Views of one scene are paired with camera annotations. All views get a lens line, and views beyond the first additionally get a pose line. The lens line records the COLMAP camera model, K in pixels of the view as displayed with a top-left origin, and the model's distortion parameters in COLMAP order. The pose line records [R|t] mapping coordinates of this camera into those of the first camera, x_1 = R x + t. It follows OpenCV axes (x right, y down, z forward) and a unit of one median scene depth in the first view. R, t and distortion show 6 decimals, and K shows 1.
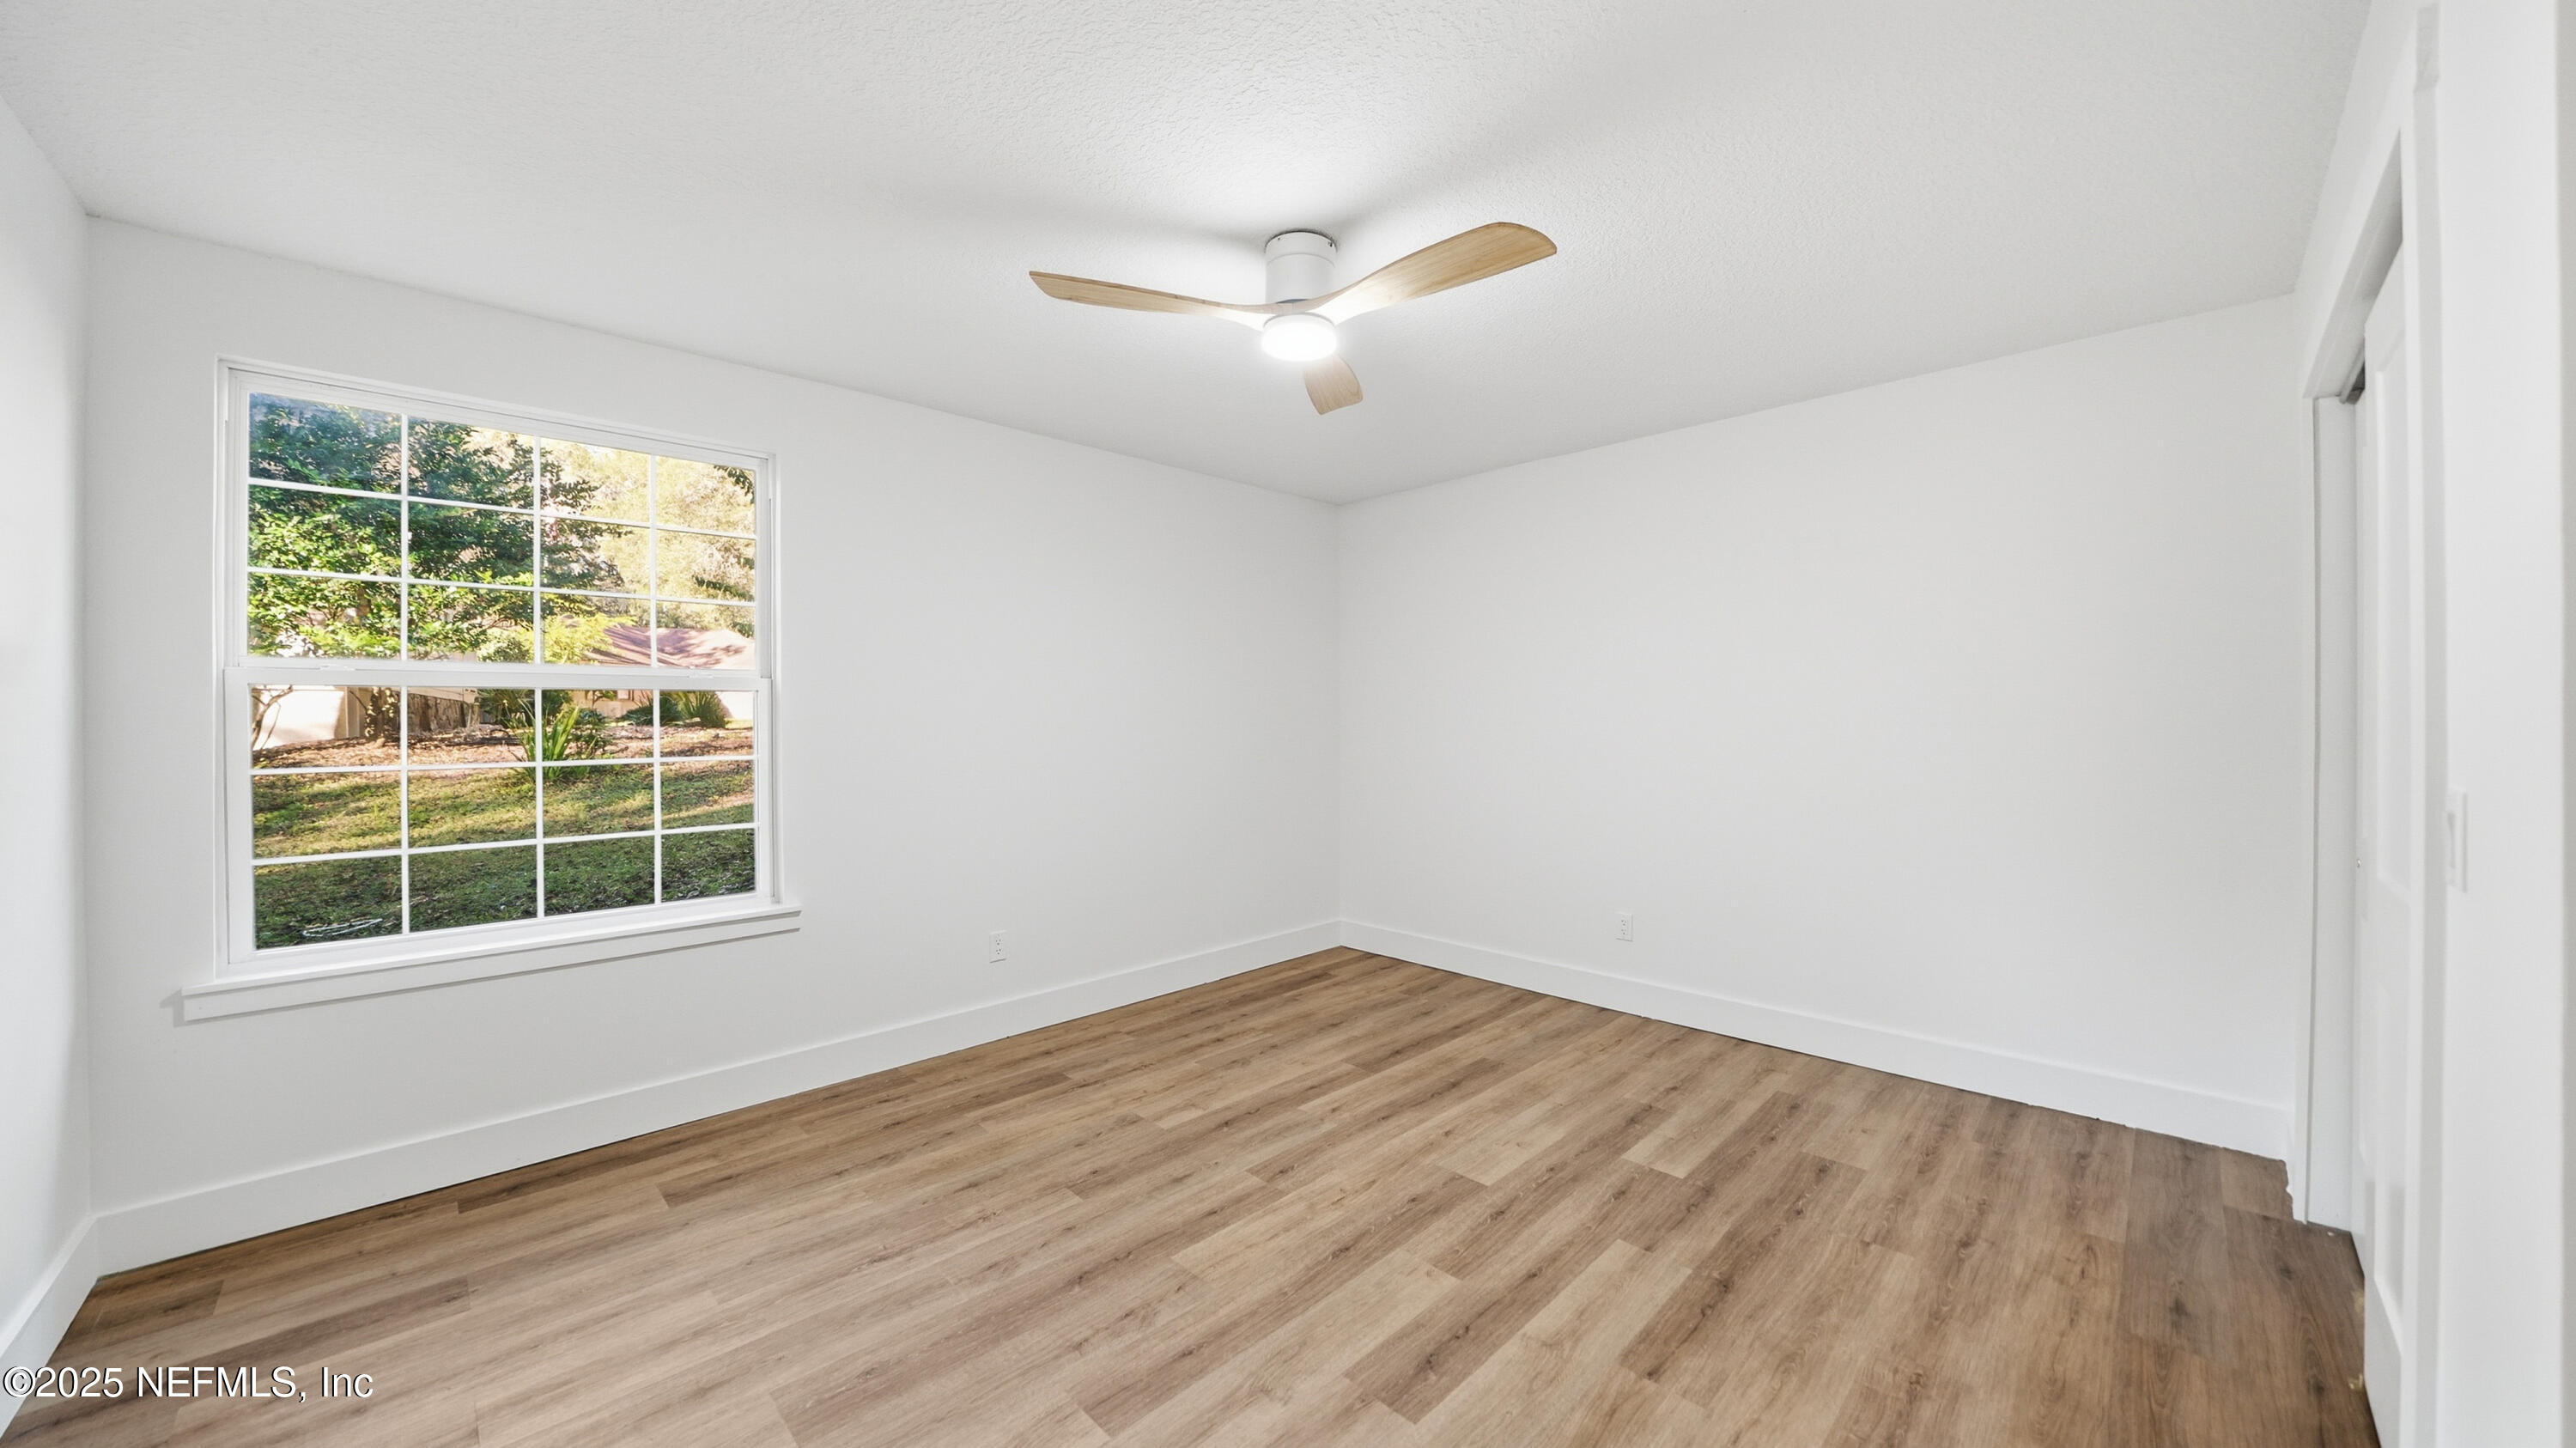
lens RADIAL K [[894.1, 0, 1292.1], [0, 894.1, 718.0], [0, 0, 1]] dist [-0.018832, -0.000259]
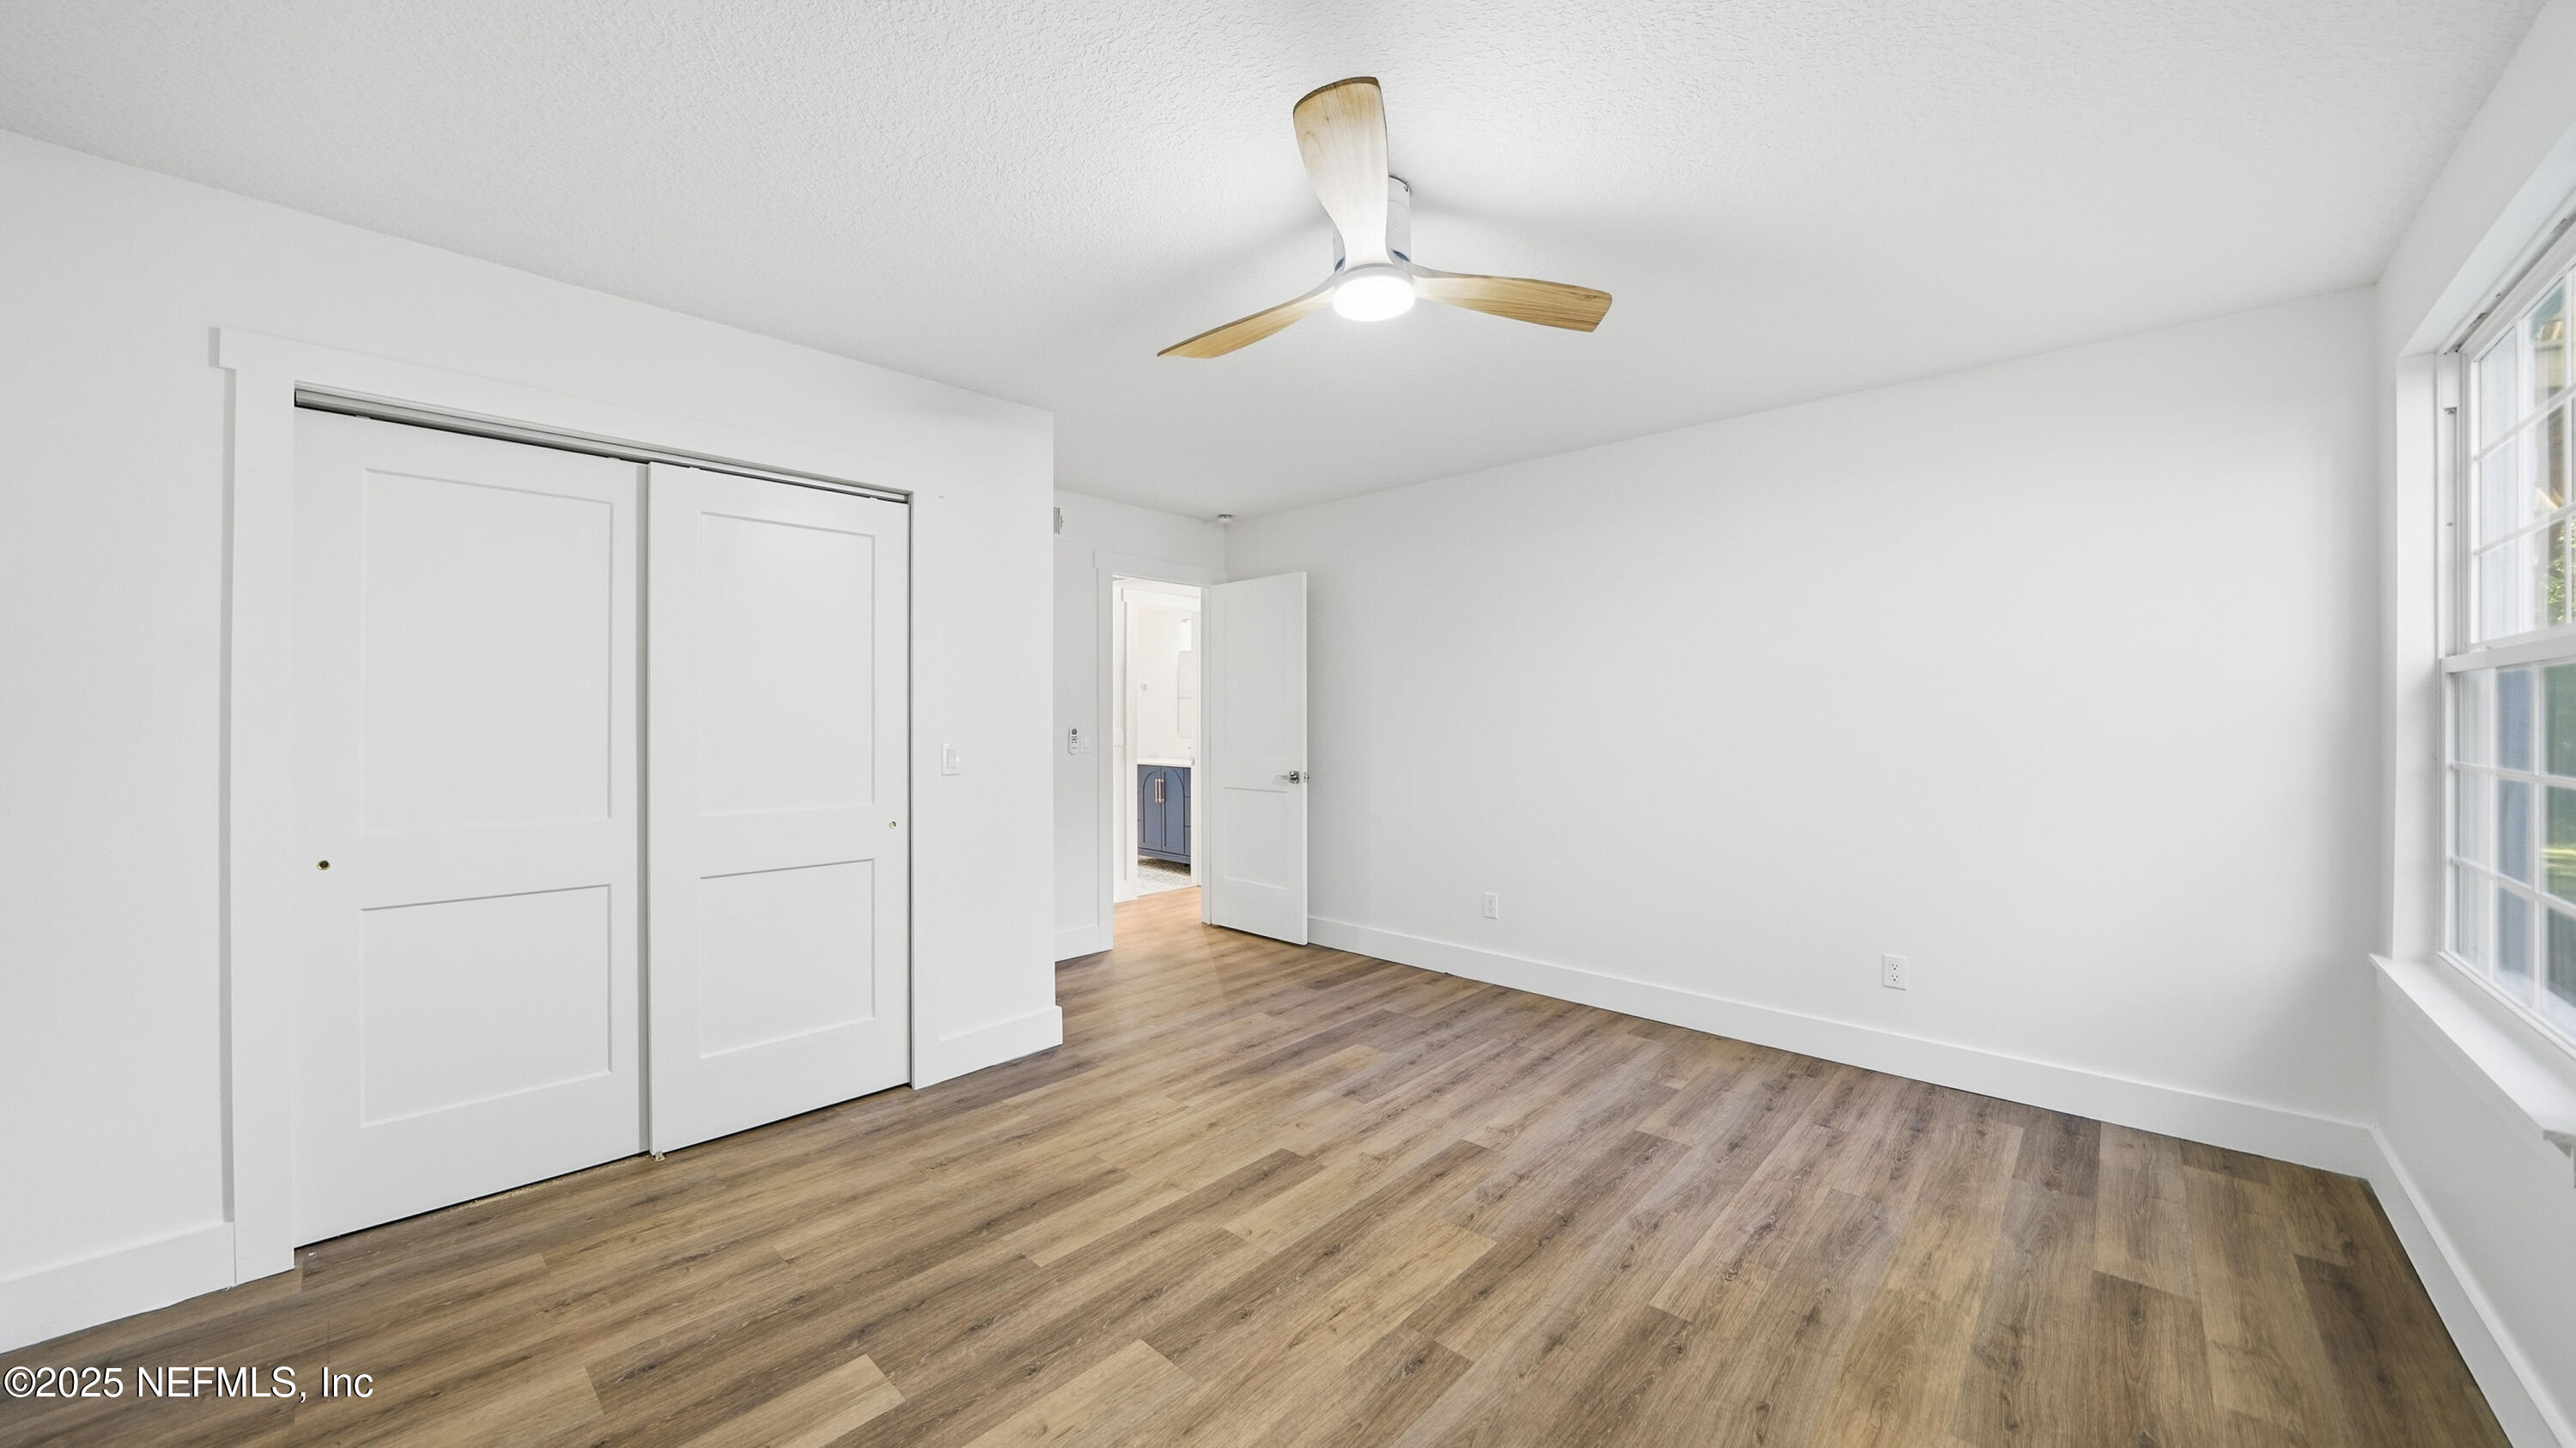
lens RADIAL K [[894.1, 0, 1292.3], [0, 894.1, 721.2], [0, 0, 1]] dist [-0.018832, -0.000259]
pose [[-0.999272, 0.005690, -0.037724, 0.130829], [0.005514, 0.999973, 0.004761, 0.000736], [0.037750, 0.004549, -0.999277, 1.952897]]
